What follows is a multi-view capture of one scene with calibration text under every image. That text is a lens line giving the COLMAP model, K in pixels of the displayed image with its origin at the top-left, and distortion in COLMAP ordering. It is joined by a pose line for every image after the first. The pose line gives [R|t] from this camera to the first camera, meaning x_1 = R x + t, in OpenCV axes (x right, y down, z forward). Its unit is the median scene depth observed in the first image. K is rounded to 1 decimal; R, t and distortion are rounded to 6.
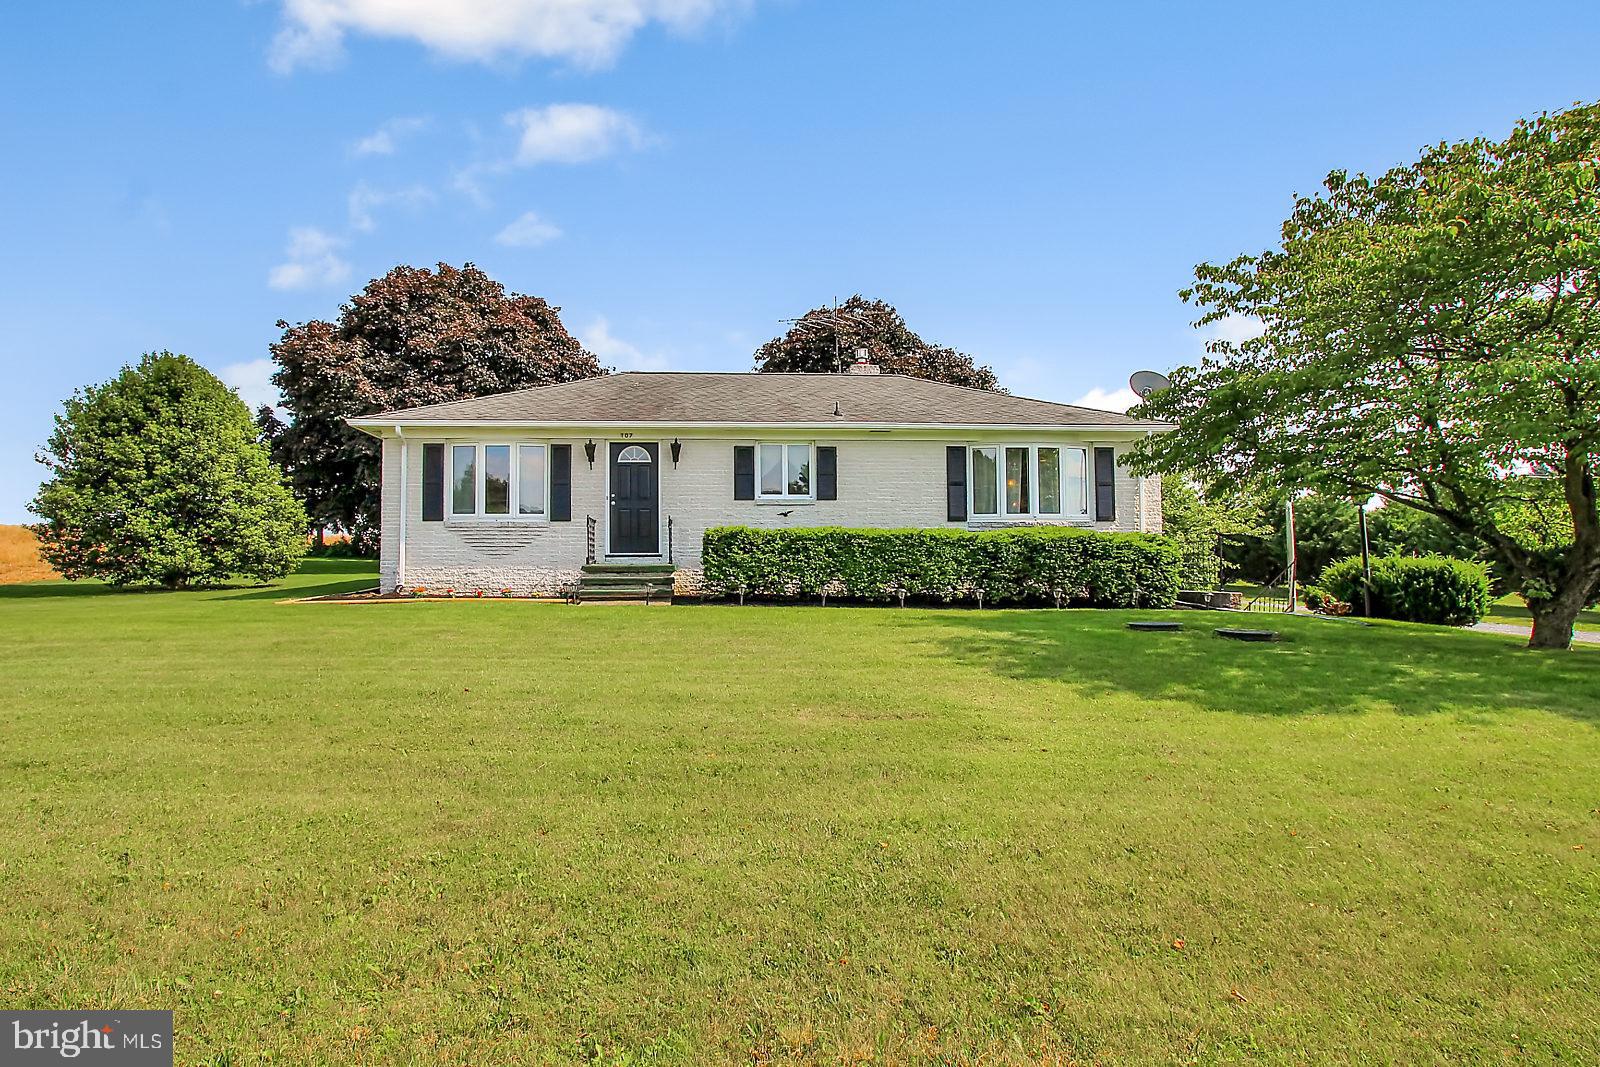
lens RADIAL K [[848.0, 0, 797.4], [0, 848.0, 529.9], [0, 0, 1]] dist [-0.020009, -0.000323]
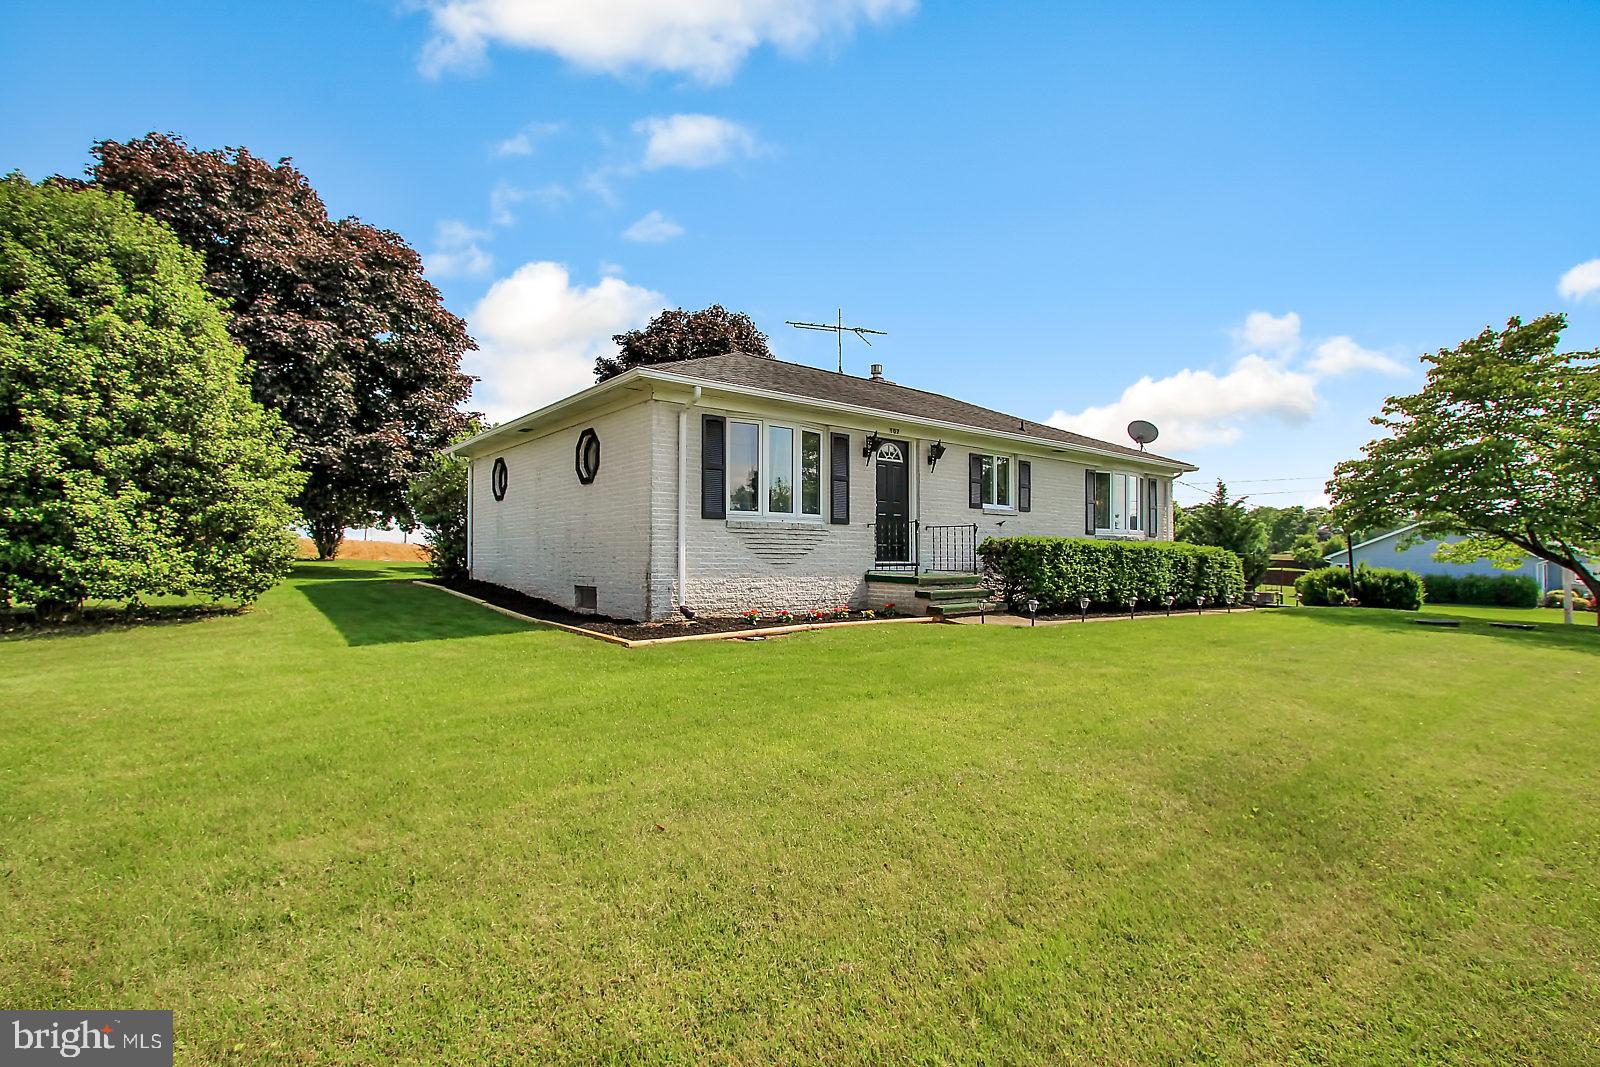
lens RADIAL K [[747.9, 0, 794.2], [0, 747.9, 536.3], [0, 0, 1]] dist [-0.020789, -0.000374]
pose [[0.821029, 0.022454, 0.570445, -0.742548], [-0.027006, 0.999635, -0.000479, 0.003283], [-0.570248, -0.015012, 0.821335, 0.410406]]
